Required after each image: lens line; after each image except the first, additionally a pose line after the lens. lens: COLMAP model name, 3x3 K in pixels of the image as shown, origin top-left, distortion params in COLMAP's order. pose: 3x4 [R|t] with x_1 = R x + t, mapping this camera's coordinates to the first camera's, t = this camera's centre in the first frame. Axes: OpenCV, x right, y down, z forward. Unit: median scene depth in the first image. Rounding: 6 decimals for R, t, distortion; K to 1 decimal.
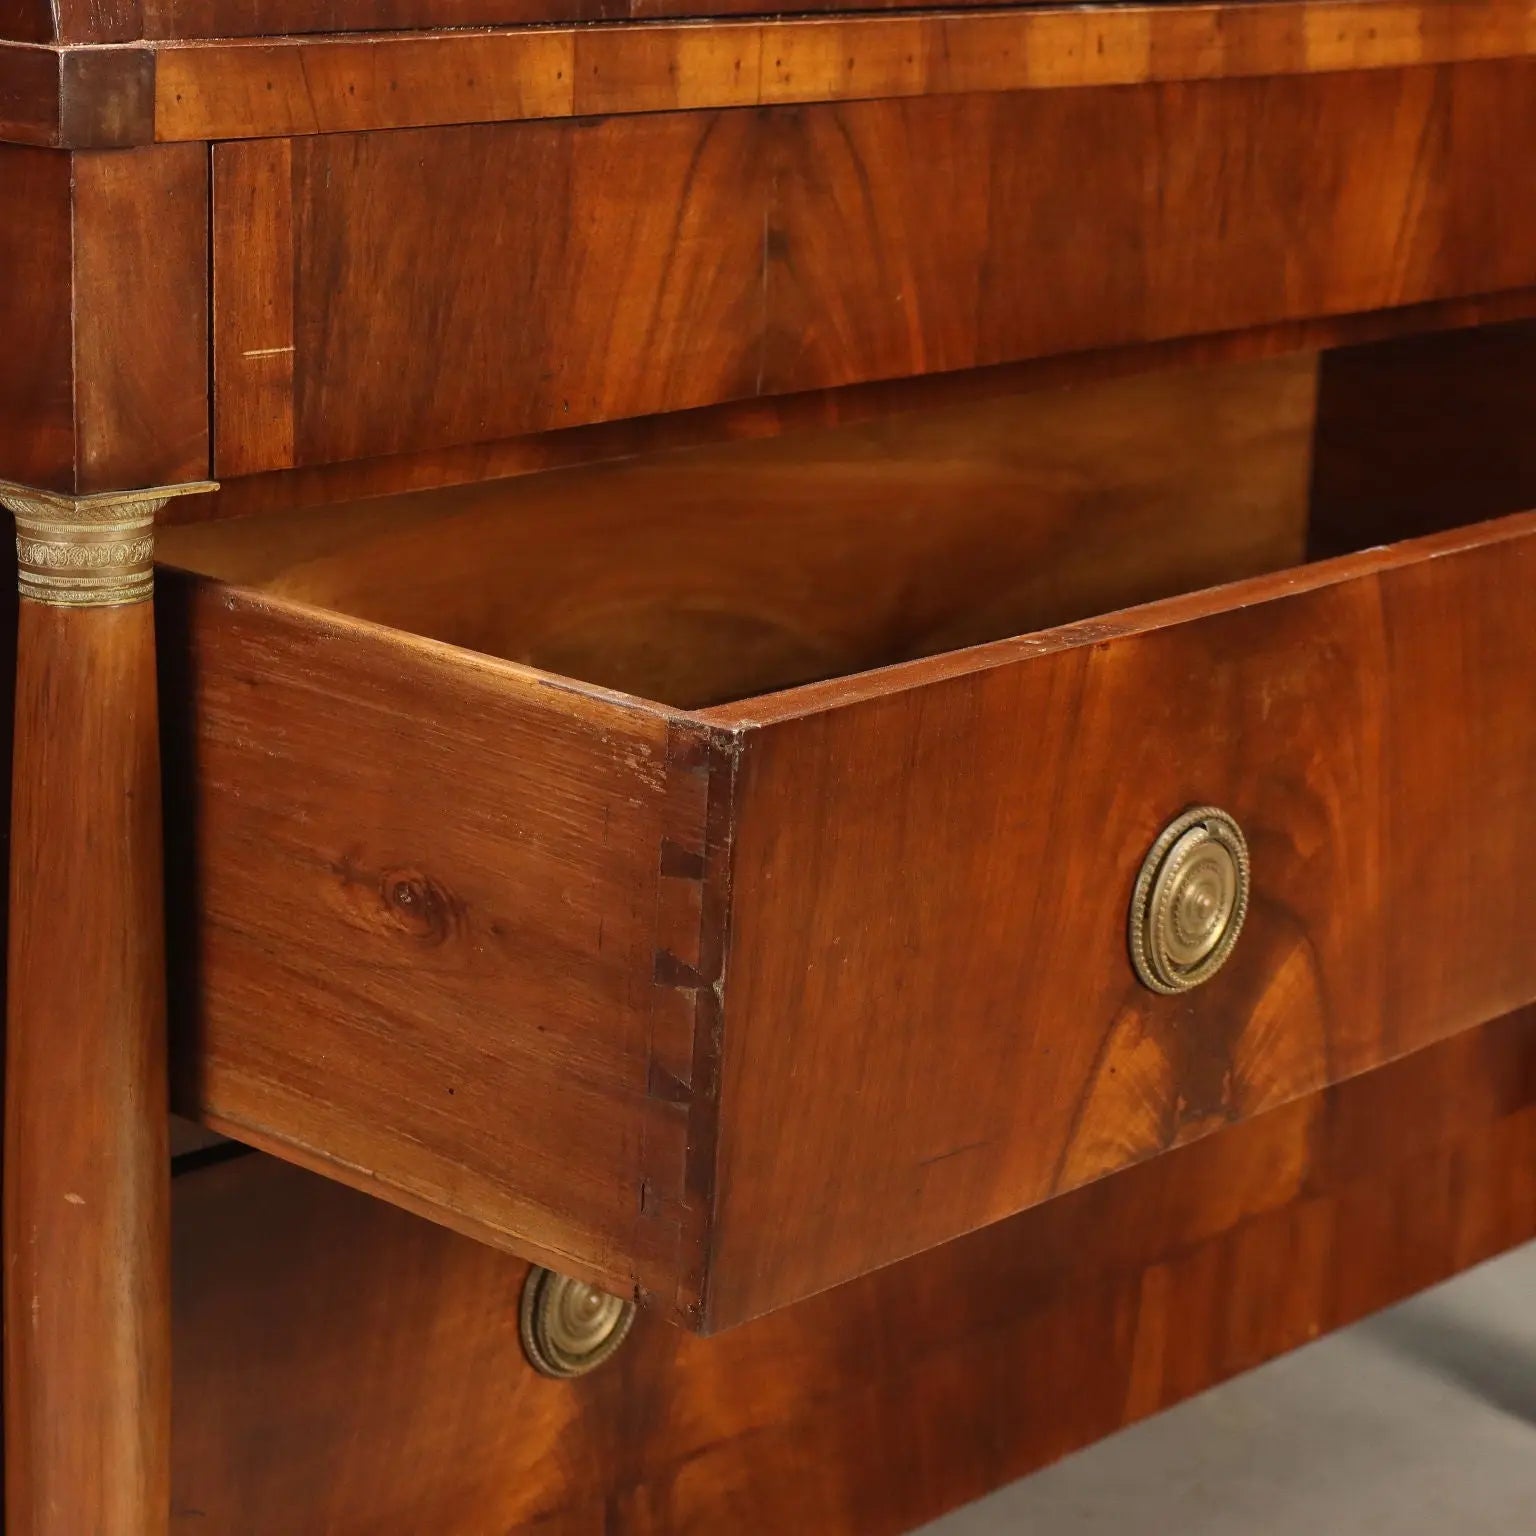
lens RADIAL K [[3976.3, 0, 768.0], [0, 3976.3, 768.0], [0, 0, 1]] dist [0.028894, -0.624346]
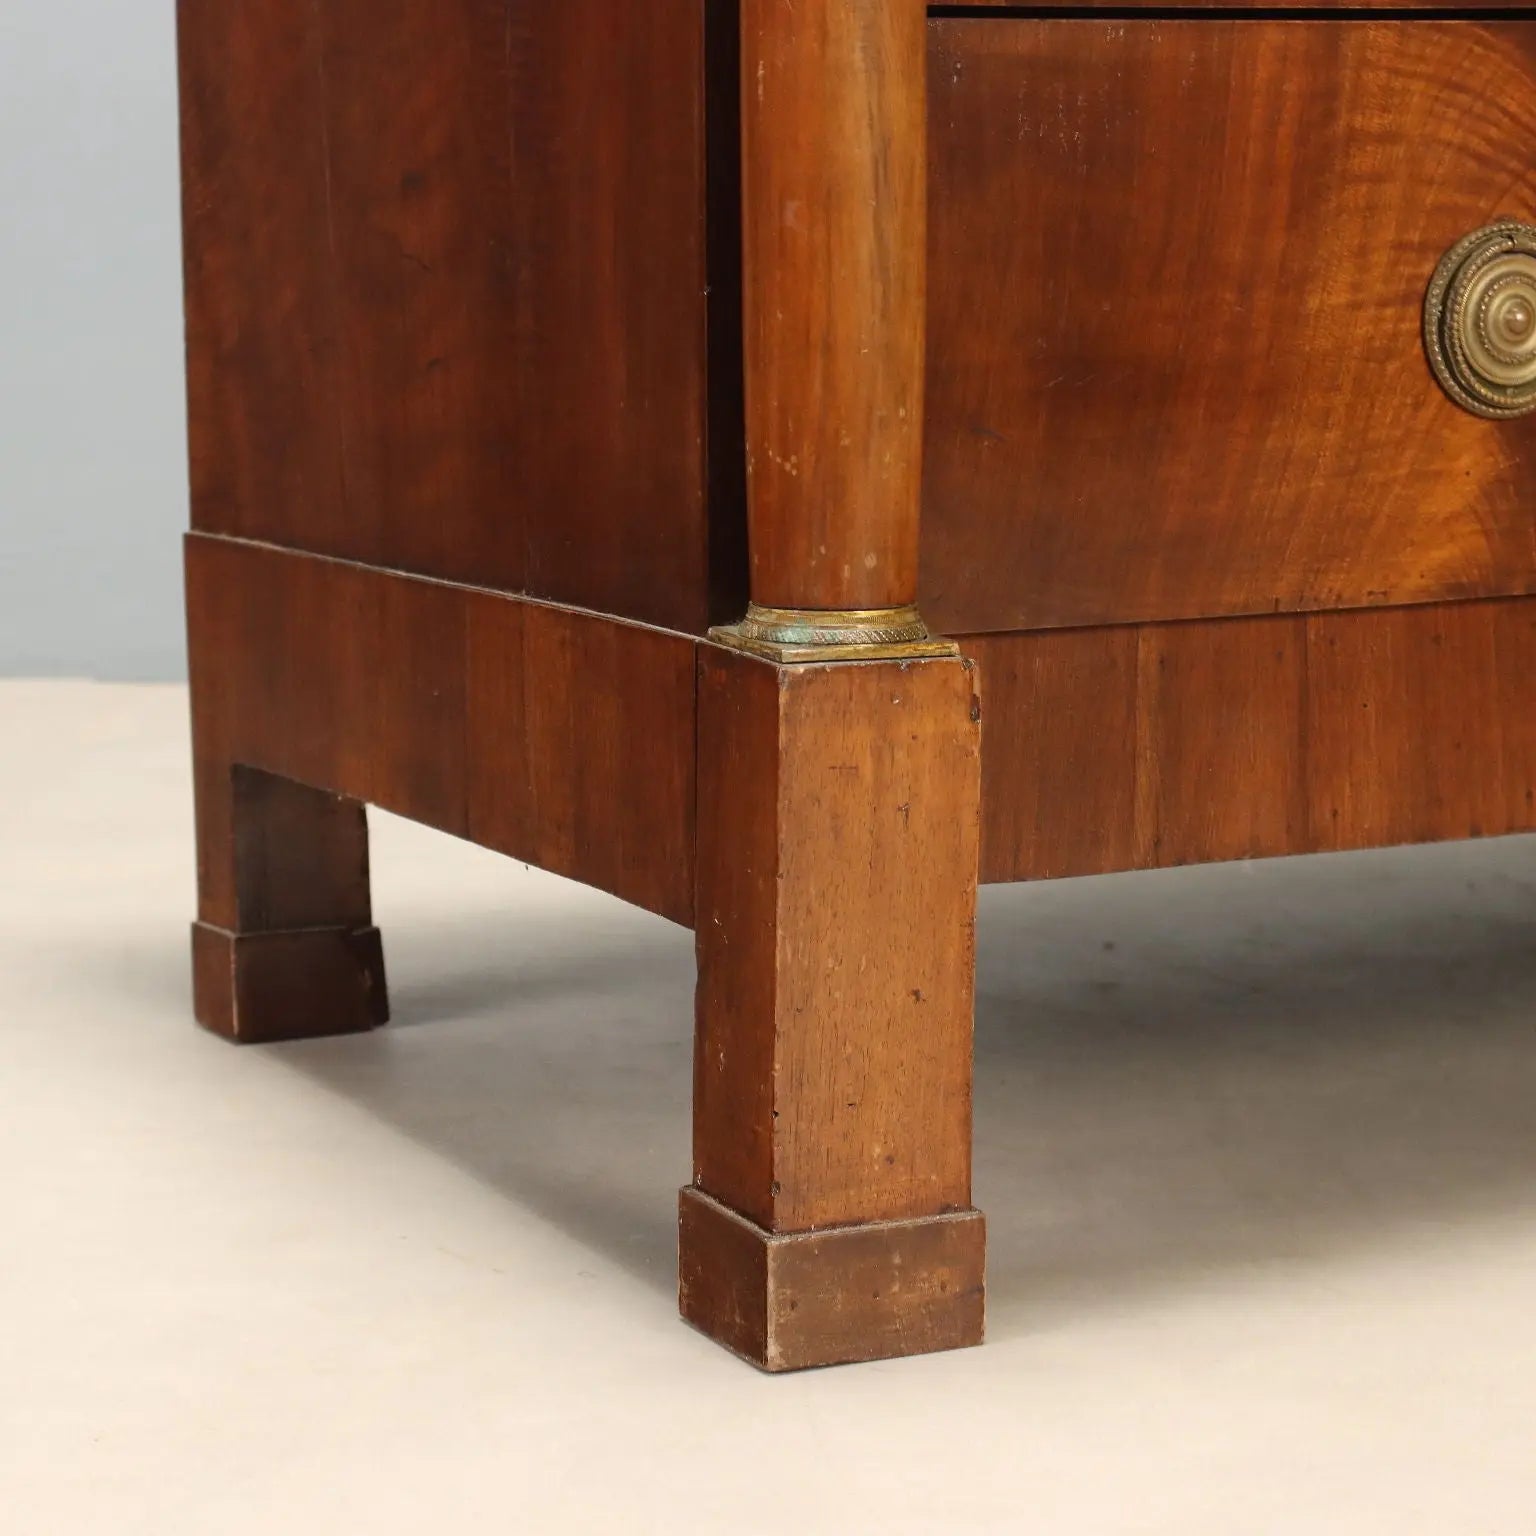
lens RADIAL K [[3976.3, 0, 768.0], [0, 3976.3, 768.0], [0, 0, 1]] dist [0.028894, -0.624346]
pose [[0.920618, 0.010048, -0.390334, 0.144282], [-0.050009, 0.994470, -0.092347, 0.324014], [0.387248, 0.104536, 0.916030, 0.176443]]
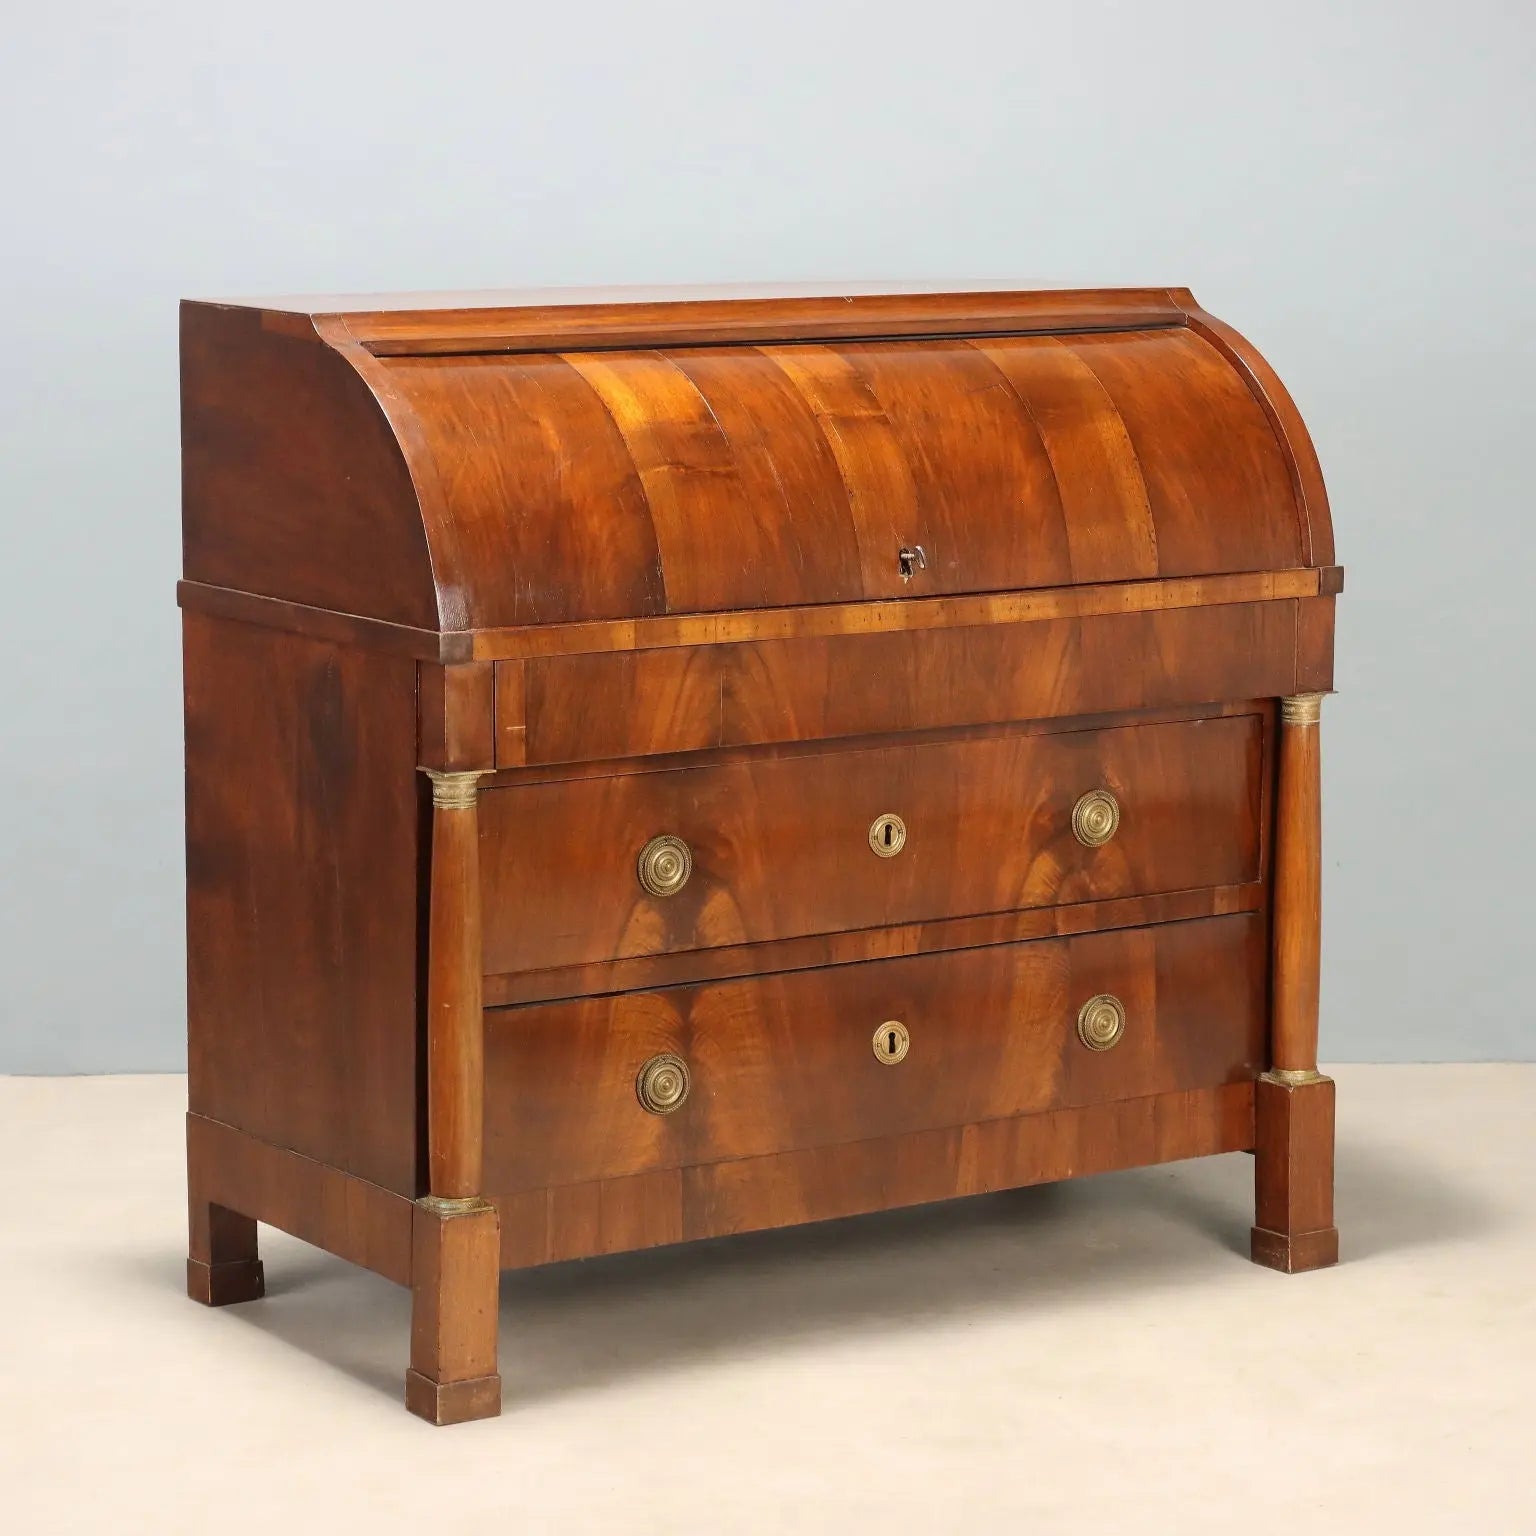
lens RADIAL K [[3976.3, 0, 768.0], [0, 3976.3, 768.0], [0, 0, 1]] dist [0.028894, -0.624346]
pose [[0.967291, 0.002562, -0.253656, 0.717867], [-0.030663, 0.993797, -0.106894, 0.211723], [0.251809, 0.111176, 0.961370, -1.618917]]
